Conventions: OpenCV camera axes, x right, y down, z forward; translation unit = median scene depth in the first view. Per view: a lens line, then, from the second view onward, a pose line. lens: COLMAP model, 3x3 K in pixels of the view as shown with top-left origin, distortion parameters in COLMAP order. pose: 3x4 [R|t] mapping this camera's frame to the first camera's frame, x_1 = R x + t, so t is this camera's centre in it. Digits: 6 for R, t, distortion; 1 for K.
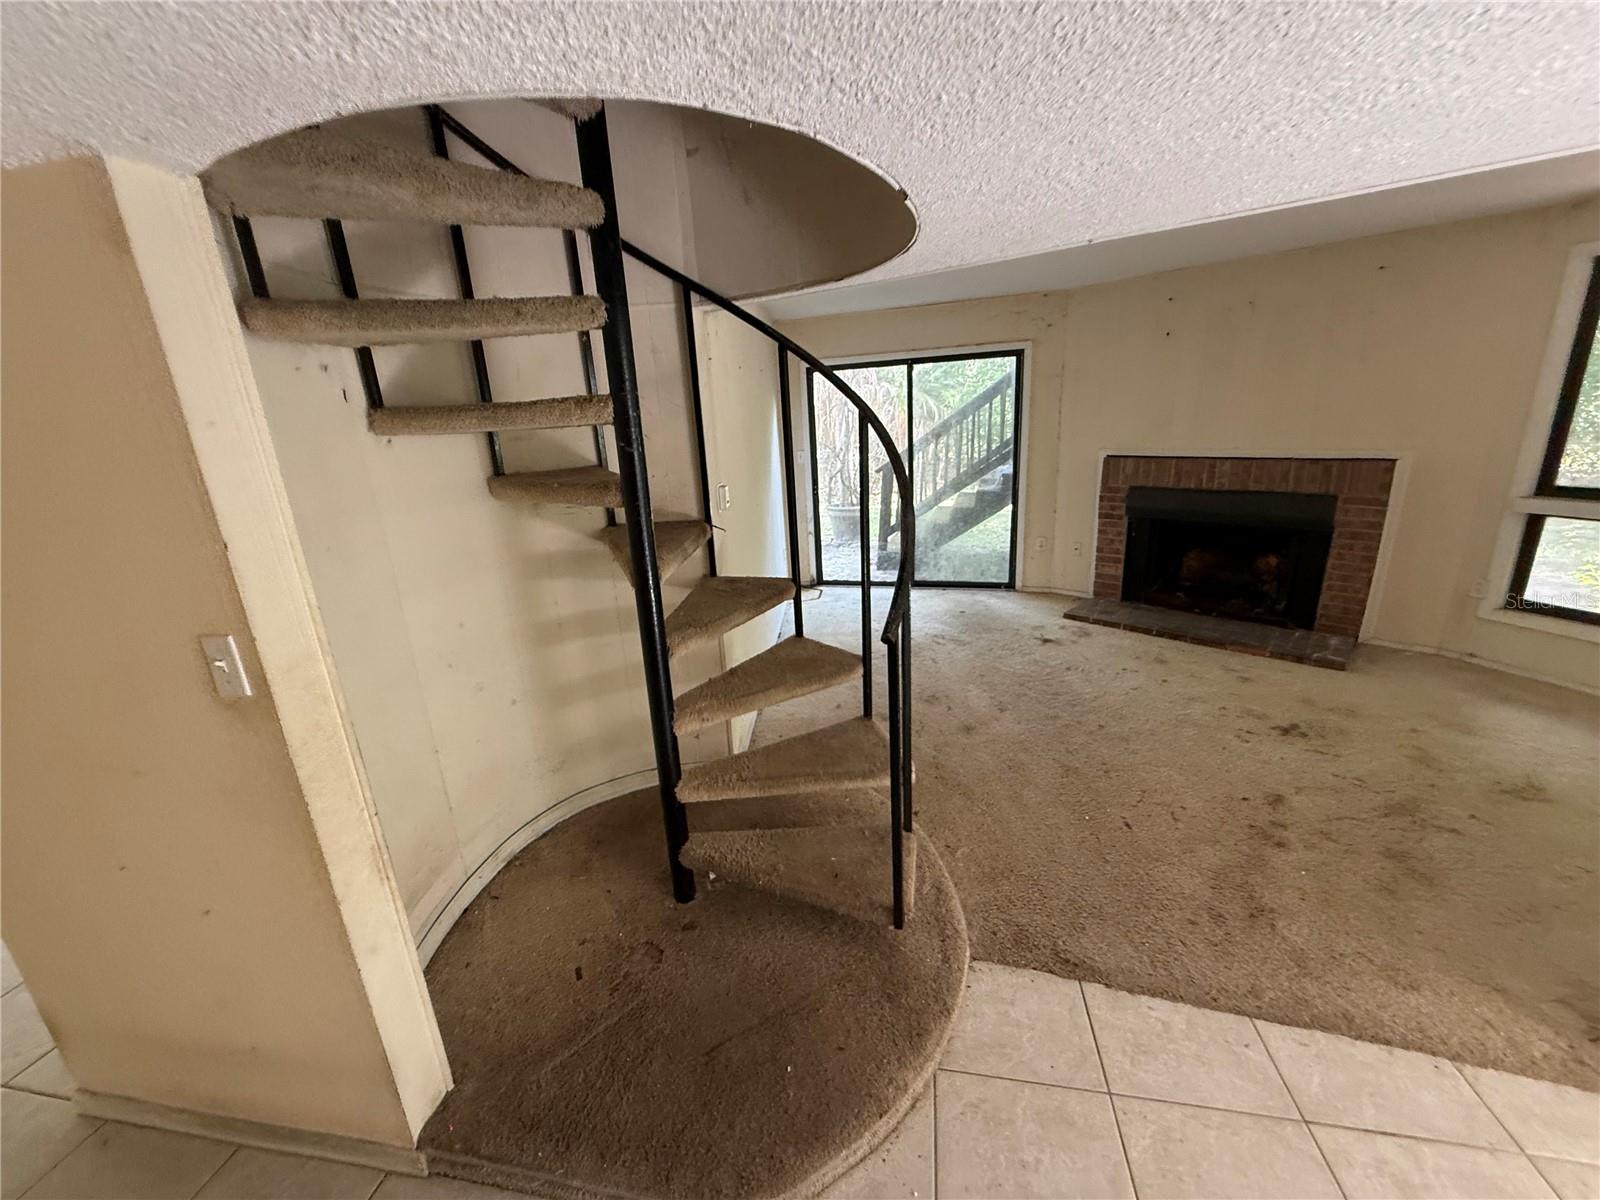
lens RADIAL K [[645.0, 0, 793.6], [0, 645.0, 605.8], [0, 0, 1]] dist [0.002023, 0.000469]
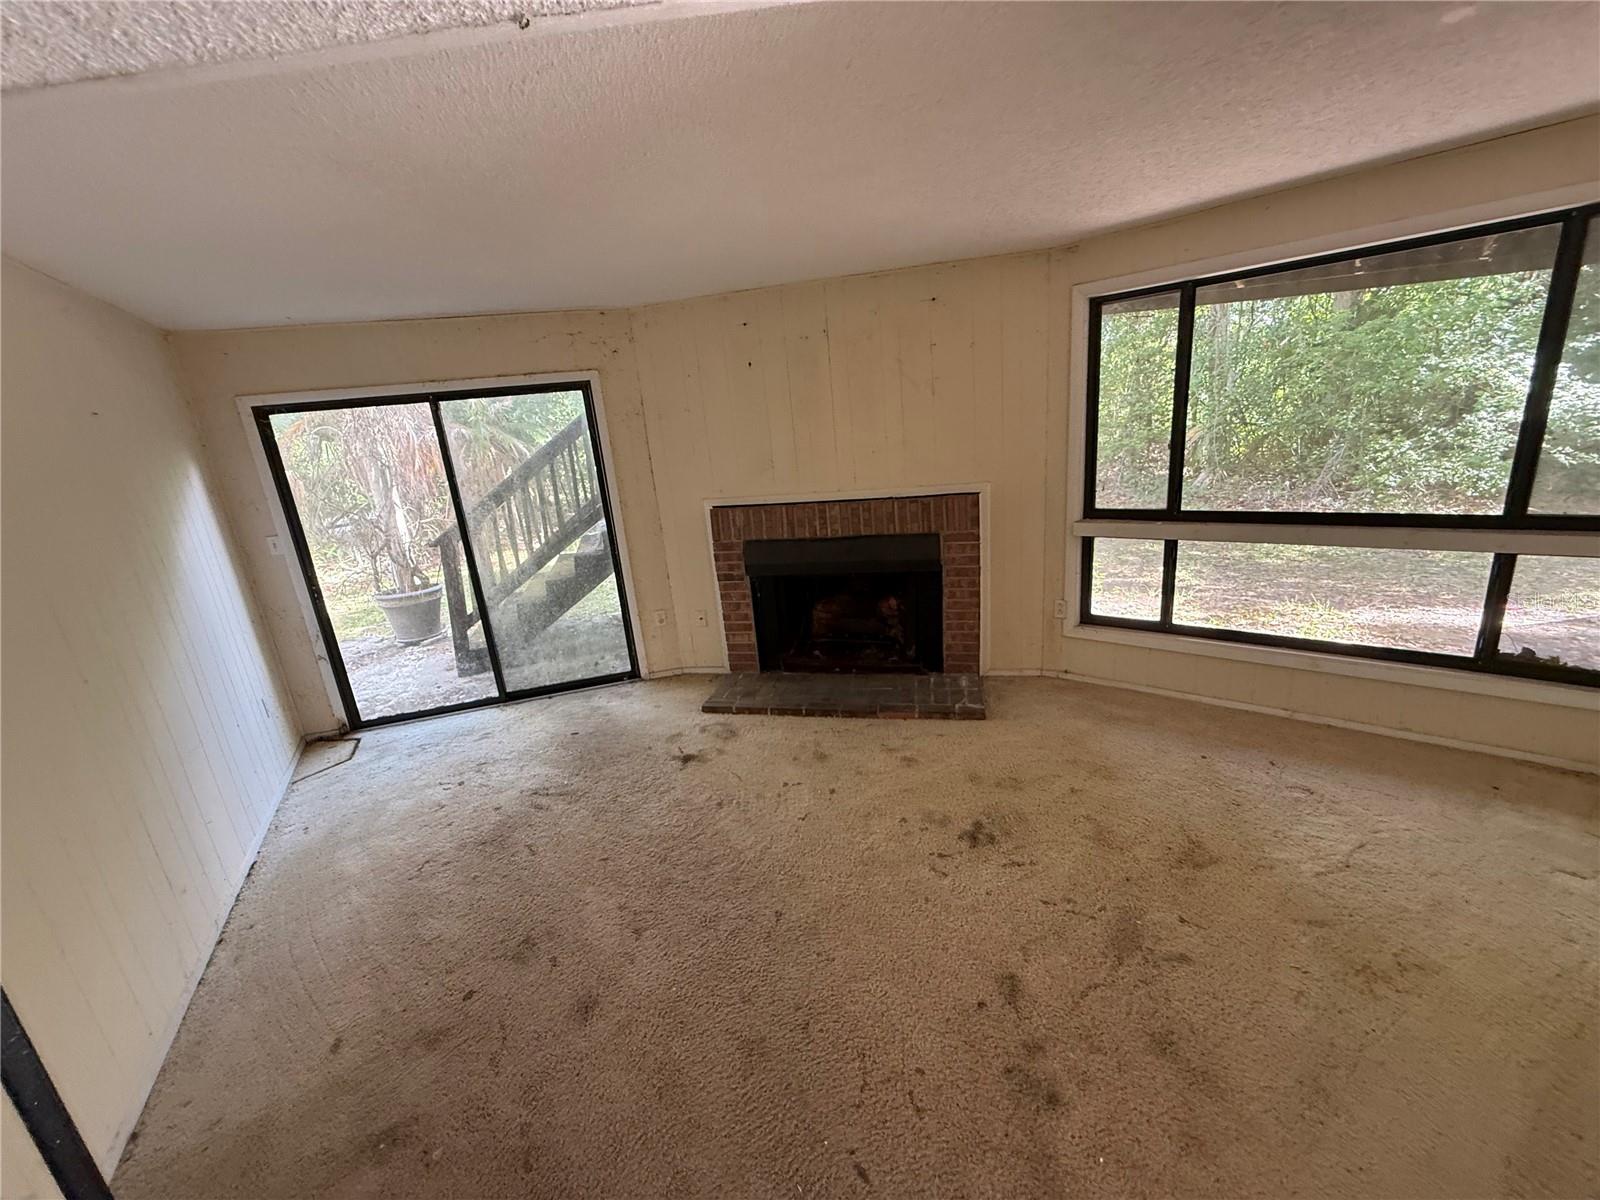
lens RADIAL K [[645.0, 0, 793.6], [0, 645.0, 605.8], [0, 0, 1]] dist [0.002023, 0.000469]
pose [[0.844721, -0.168325, 0.508048, 0.140112], [0.193557, 0.981084, 0.003227, -0.098002], [-0.498981, 0.095610, 0.861322, 0.262876]]
